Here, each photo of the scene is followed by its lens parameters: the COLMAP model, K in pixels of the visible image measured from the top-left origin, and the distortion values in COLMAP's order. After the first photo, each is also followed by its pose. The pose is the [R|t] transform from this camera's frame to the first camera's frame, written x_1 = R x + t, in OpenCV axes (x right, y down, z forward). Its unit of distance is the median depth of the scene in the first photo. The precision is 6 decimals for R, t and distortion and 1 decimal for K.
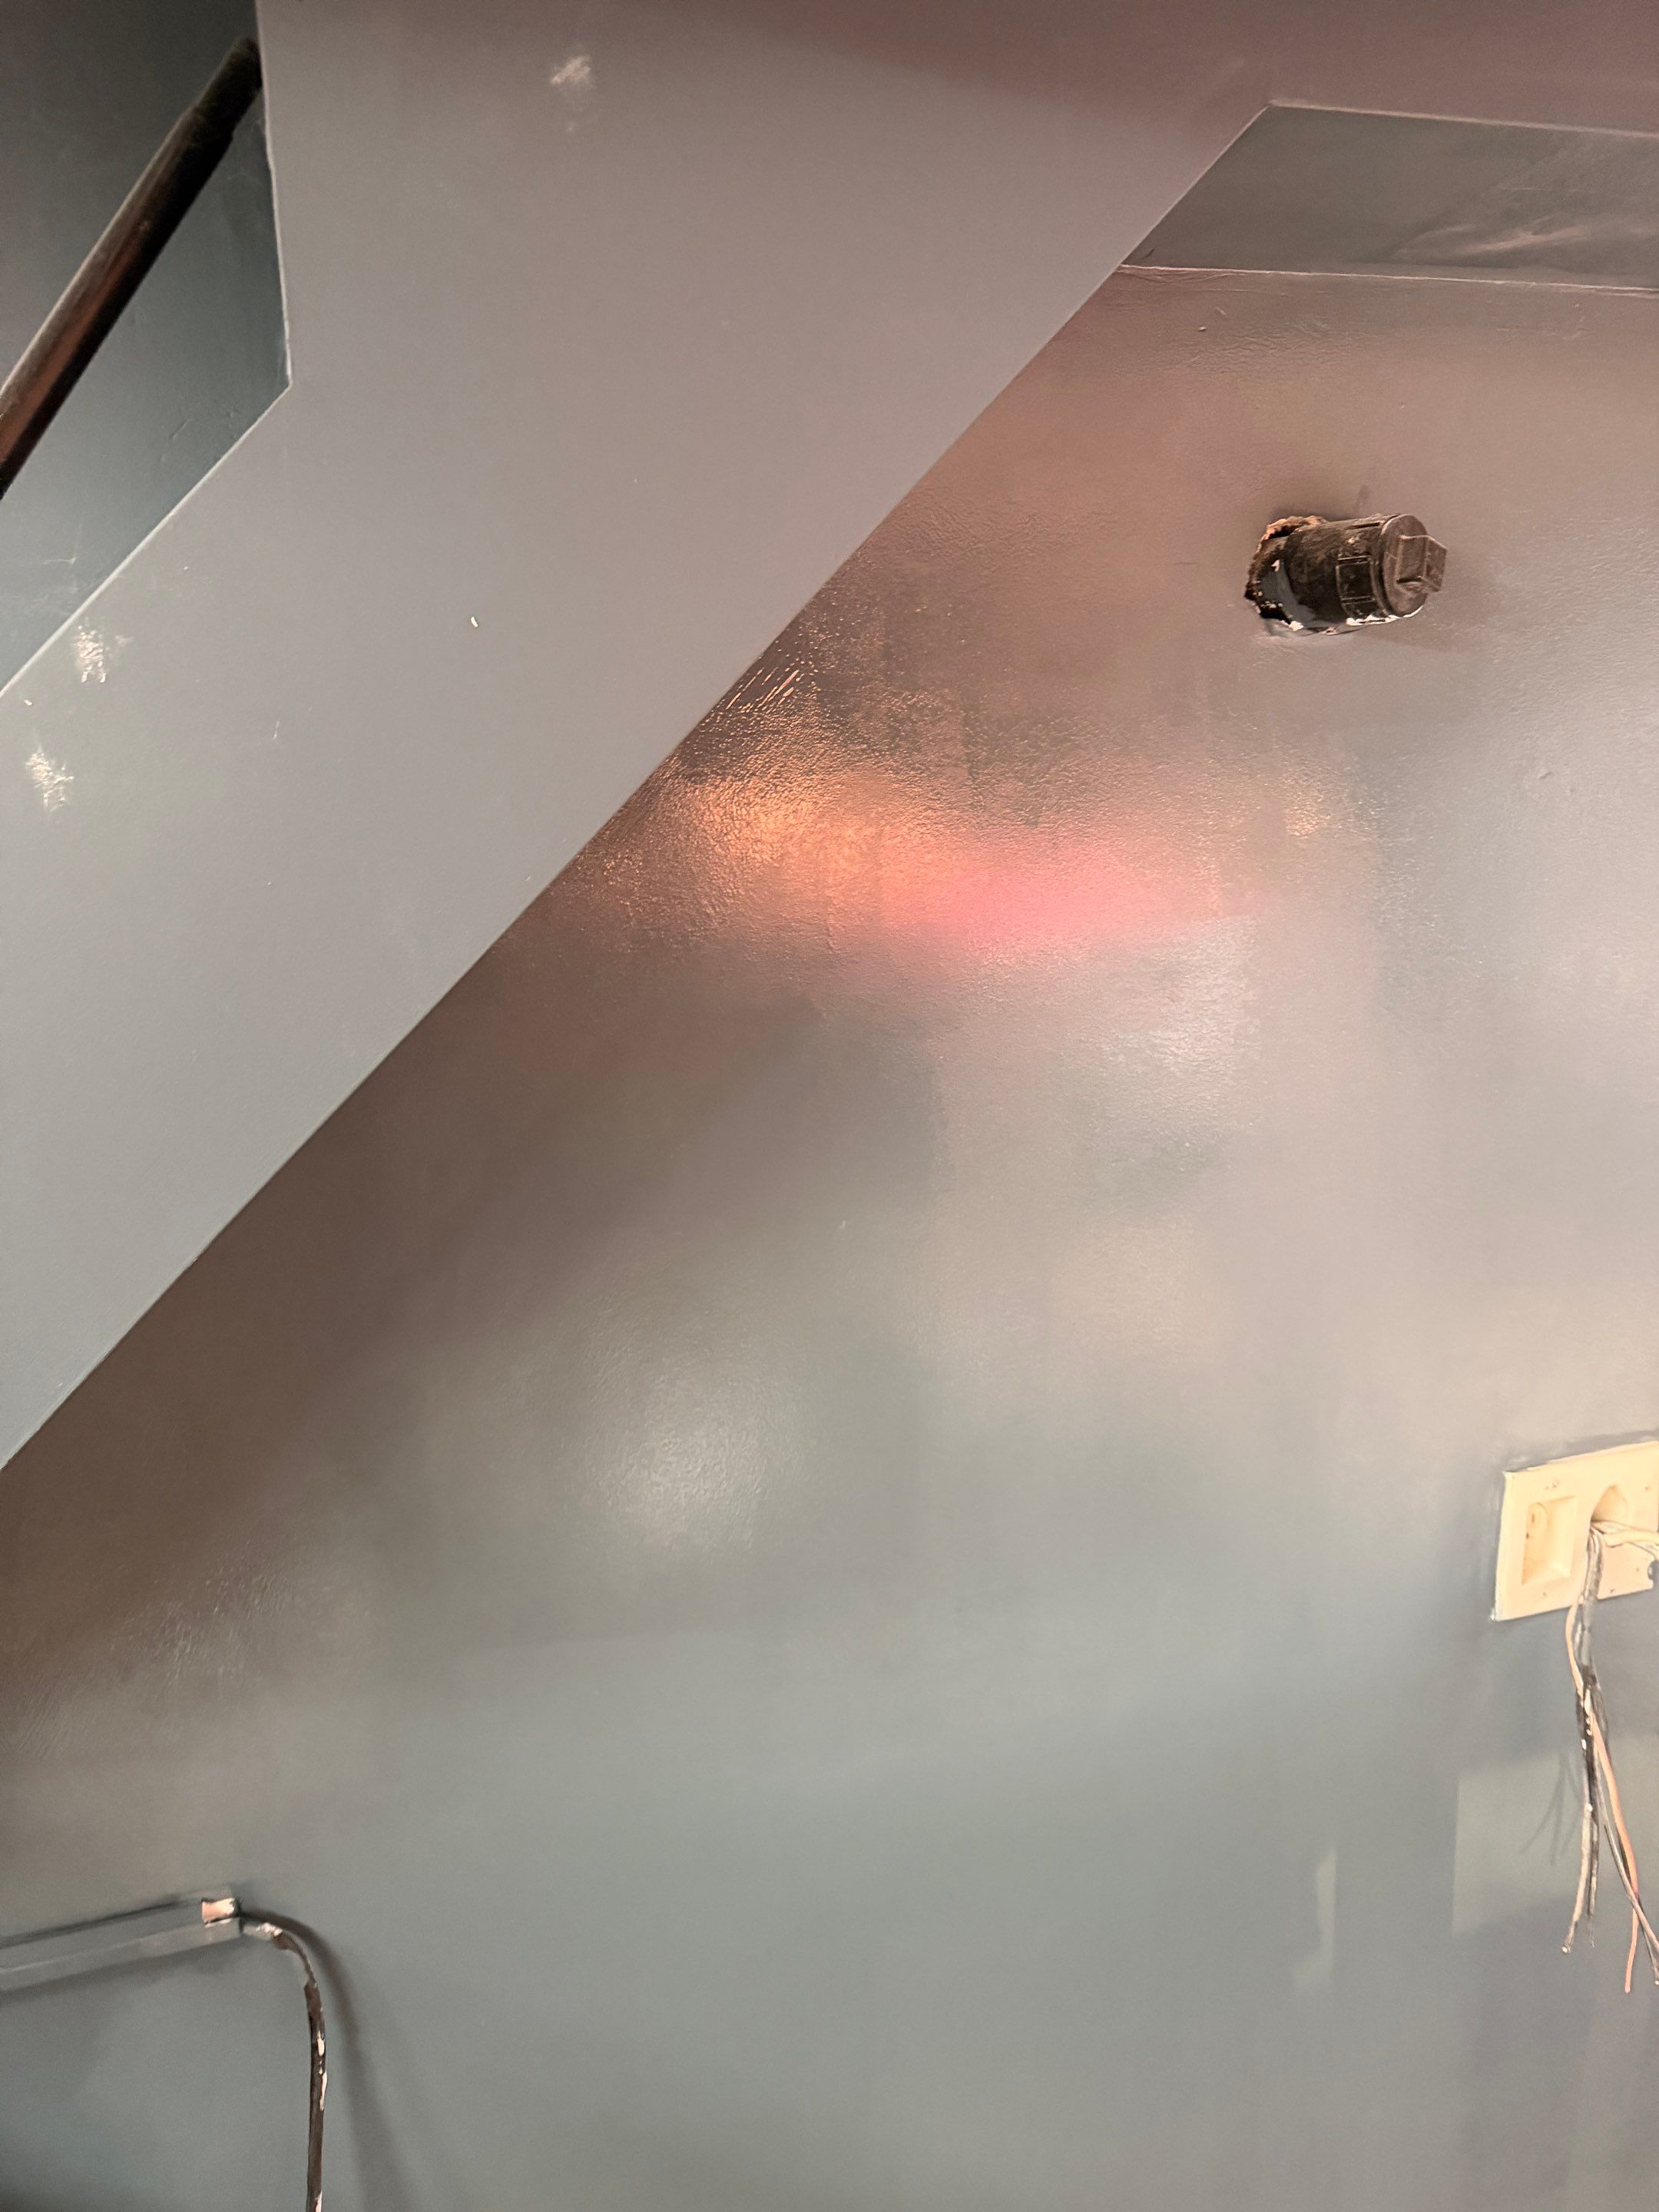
lens RADIAL K [[1577.0, 0, 831.8], [0, 1577.0, 1113.1], [0, 0, 1]] dist [0.015879, -0.043688]
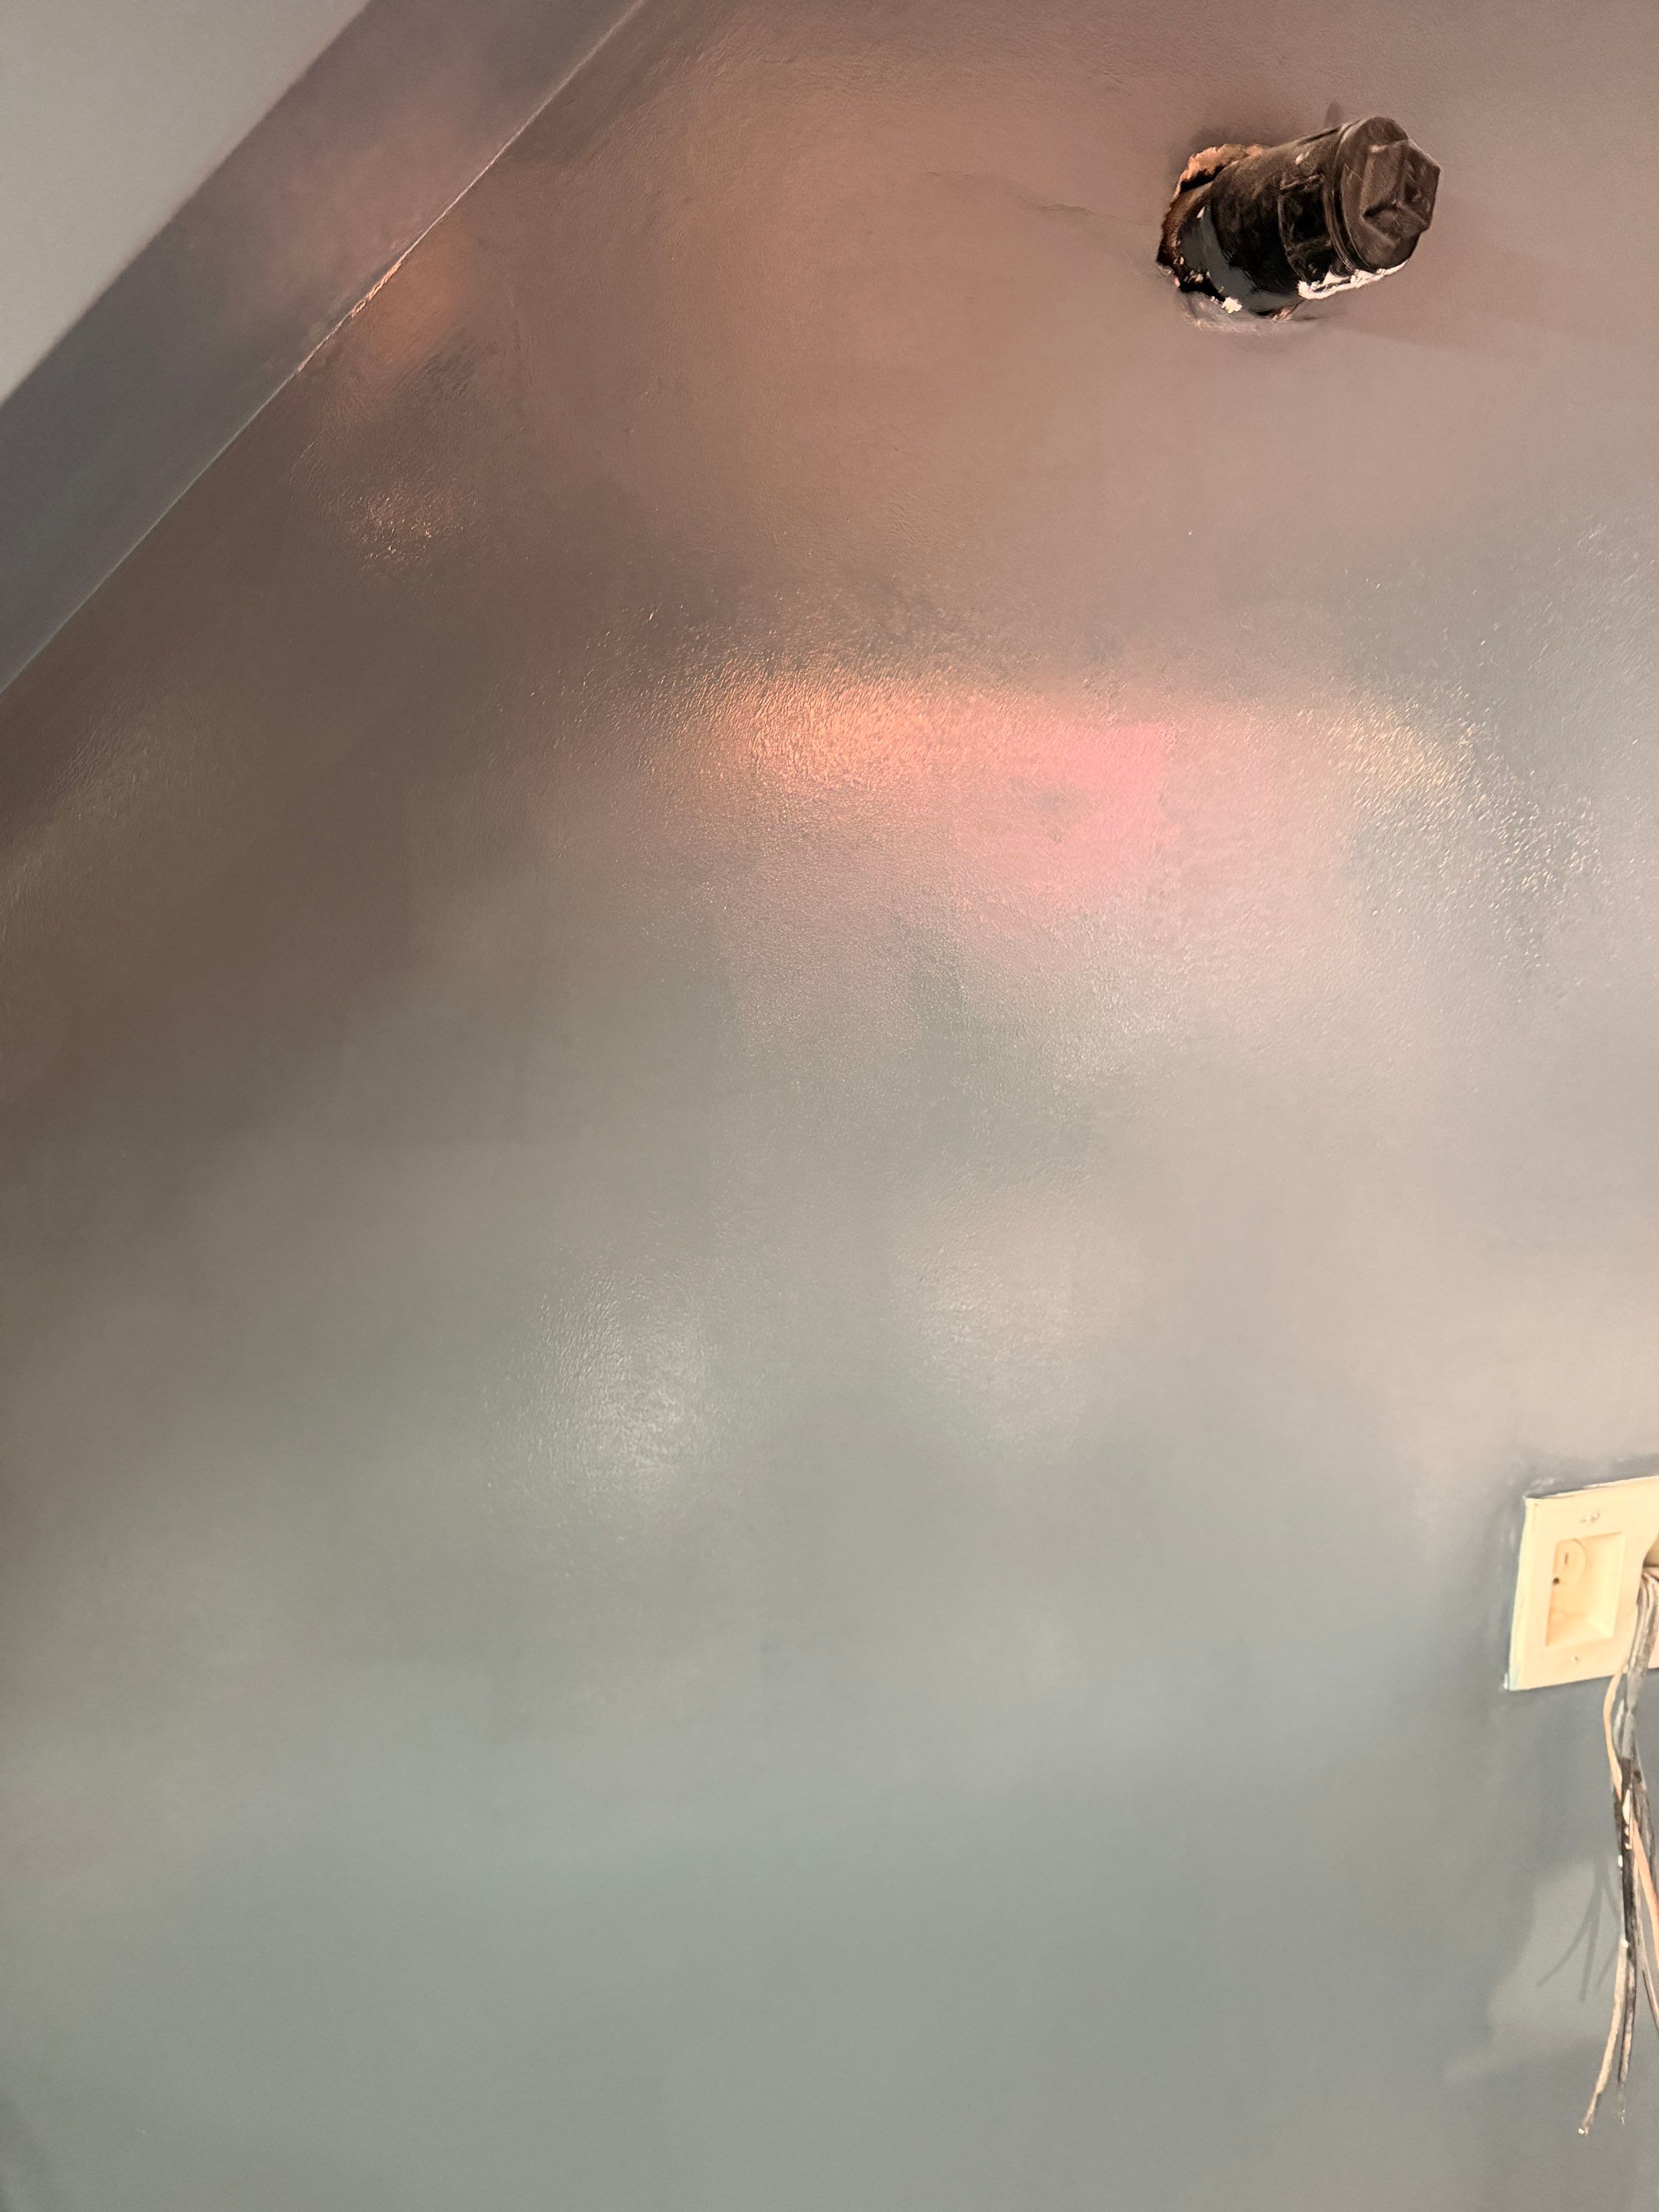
lens RADIAL K [[1577.0, 0, 809.1], [0, 1577.0, 1106.5], [0, 0, 1]] dist [0.015879, -0.043688]
pose [[0.996295, 0.024752, -0.082362, 0.172533], [-0.023026, 0.999496, 0.021832, 0.039654], [0.082861, -0.019854, 0.996363, 0.272345]]
